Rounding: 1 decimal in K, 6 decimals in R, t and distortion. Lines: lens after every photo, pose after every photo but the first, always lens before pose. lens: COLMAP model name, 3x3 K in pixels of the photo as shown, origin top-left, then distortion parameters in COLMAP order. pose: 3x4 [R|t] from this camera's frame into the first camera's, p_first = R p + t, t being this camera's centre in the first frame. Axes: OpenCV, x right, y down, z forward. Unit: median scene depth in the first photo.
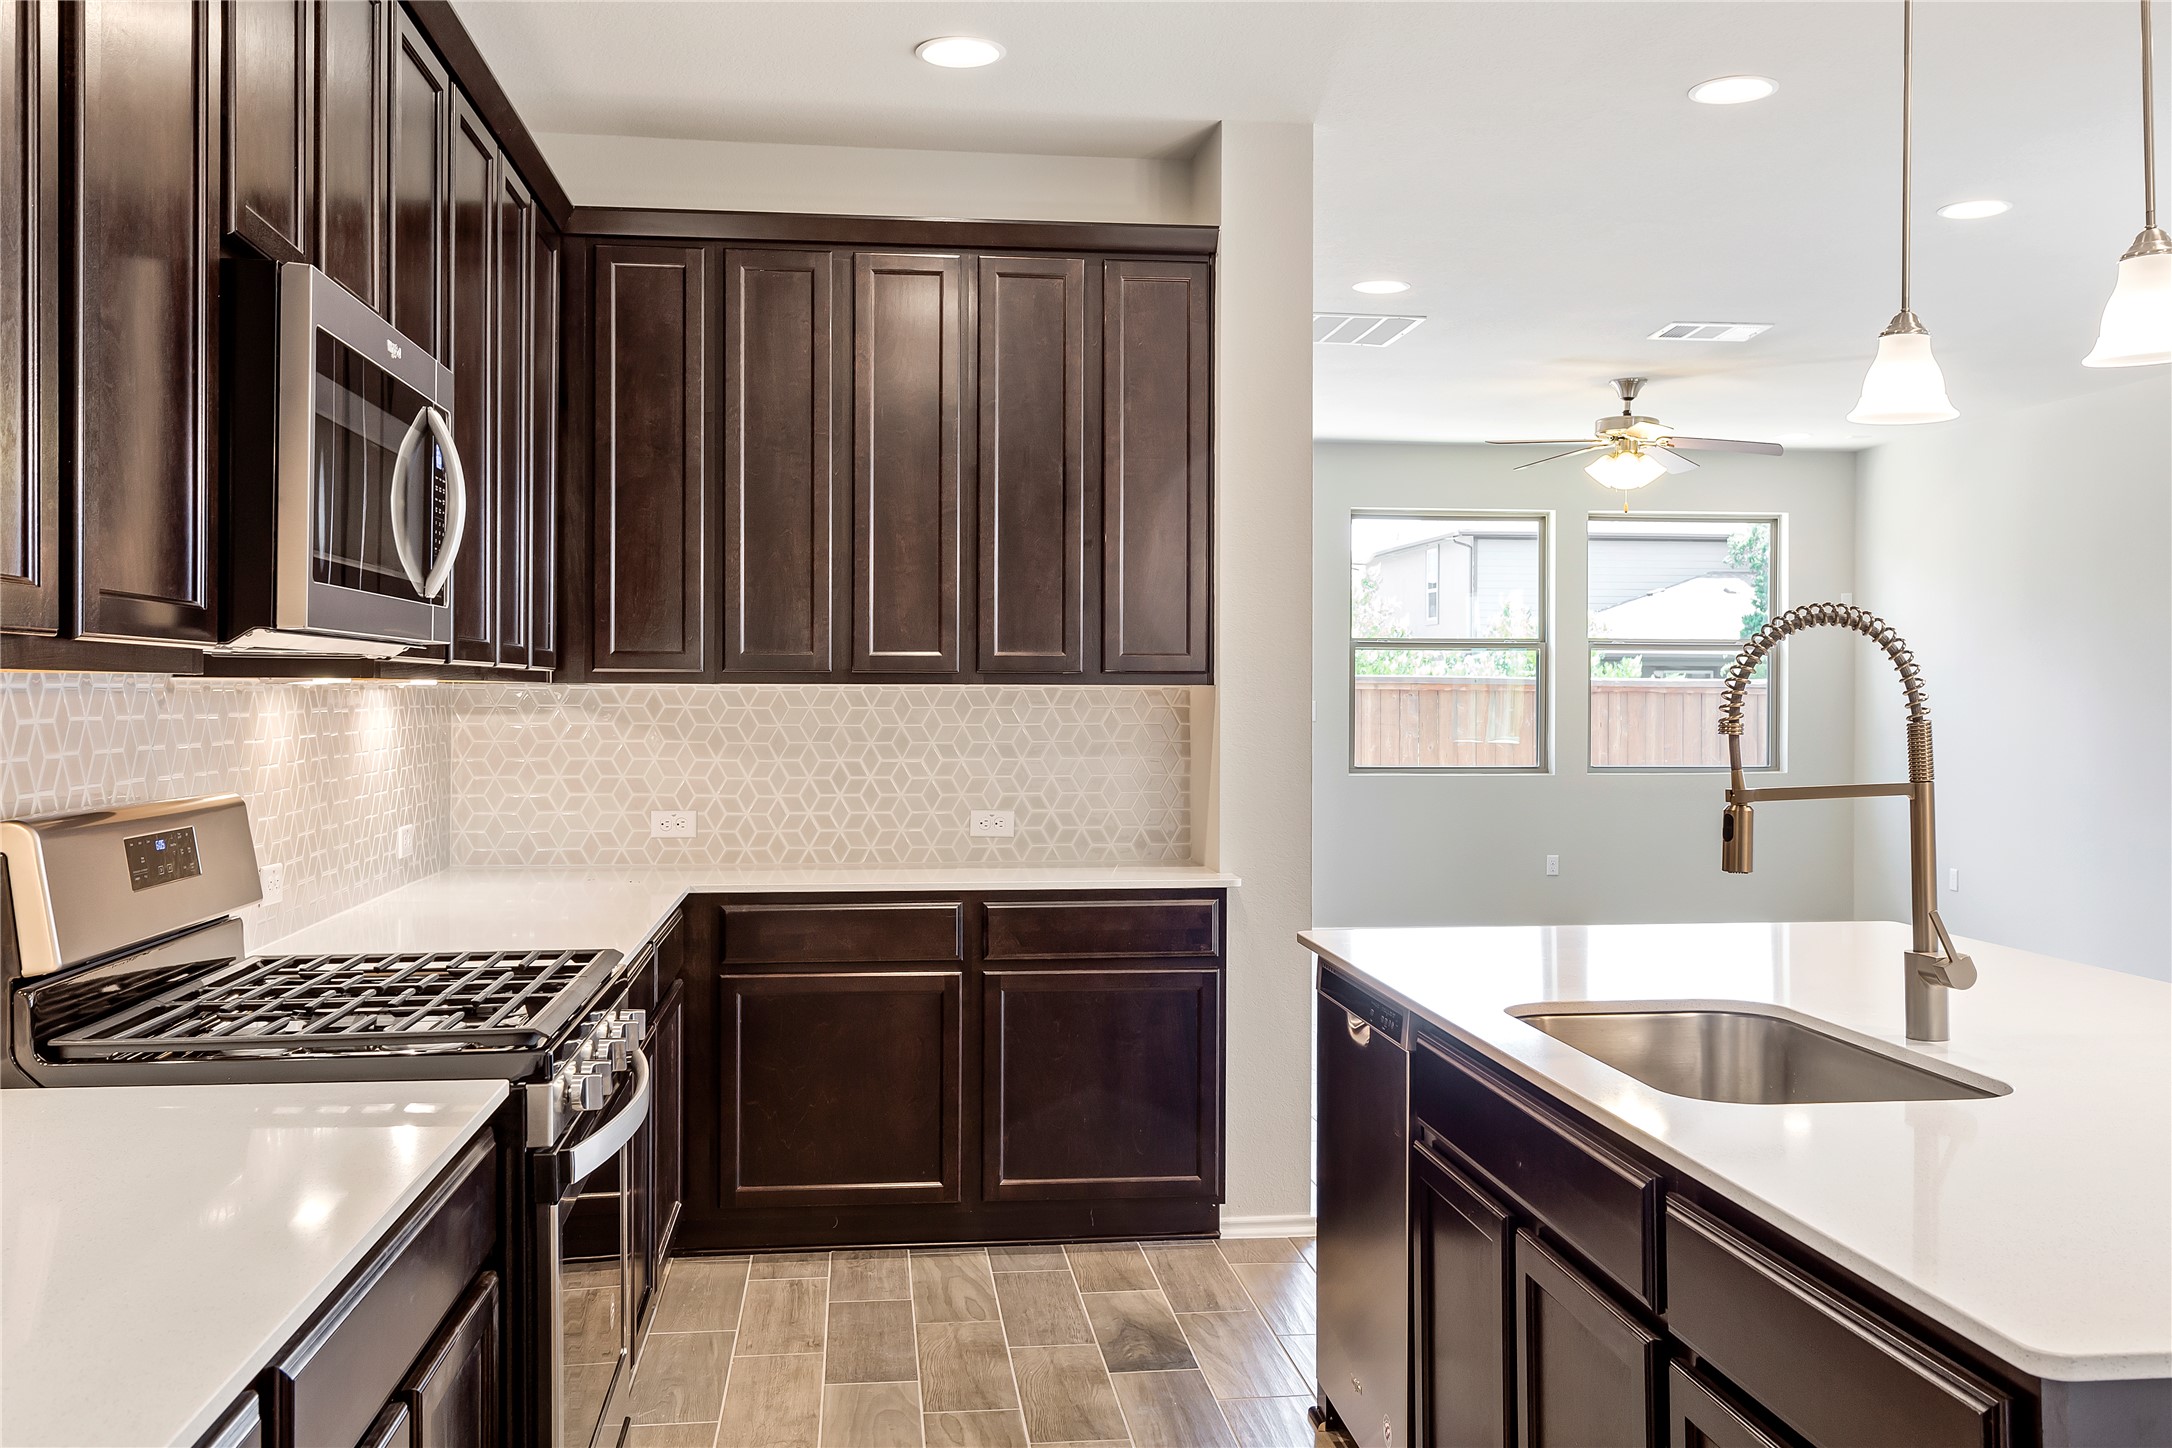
lens RADIAL K [[1917.7, 0, 1083.1], [0, 1917.7, 698.7], [0, 0, 1]] dist [0.003531, 0.003625]
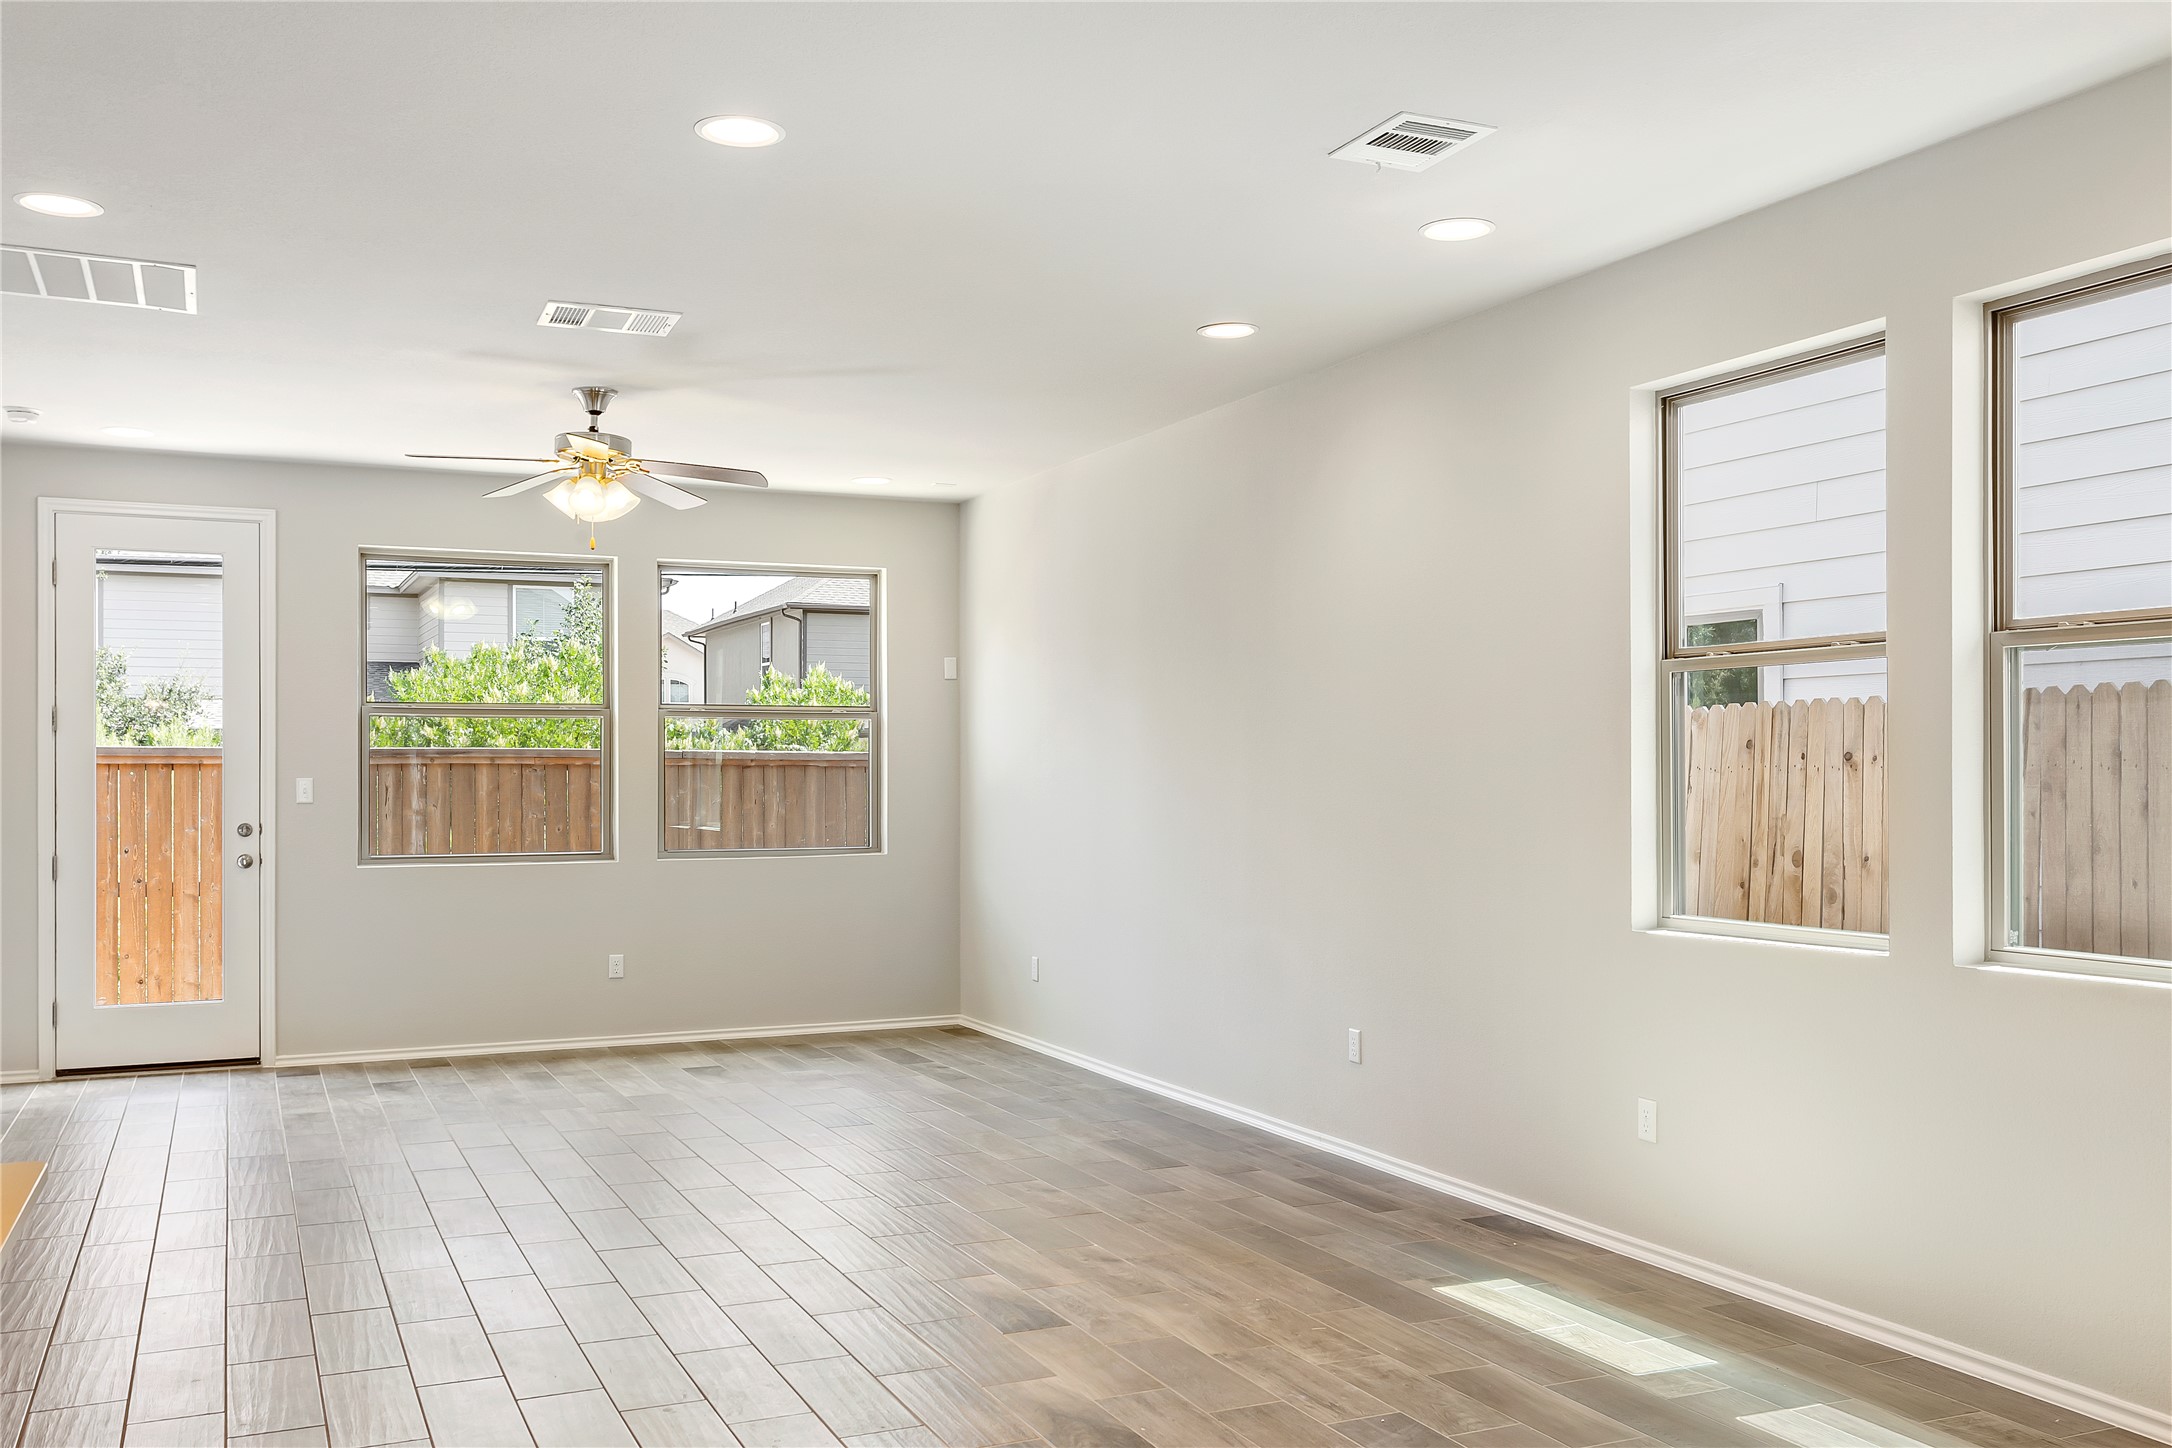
lens RADIAL K [[1894.0, 0, 1088.5], [0, 1894.0, 769.8], [0, 0, 1]] dist [0.006740, 0.004416]
pose [[0.950916, -0.003910, 0.309425, 0.418426], [0.004702, 0.999987, -0.001815, 0.001929], [-0.309414, 0.003181, 0.950922, 0.274847]]
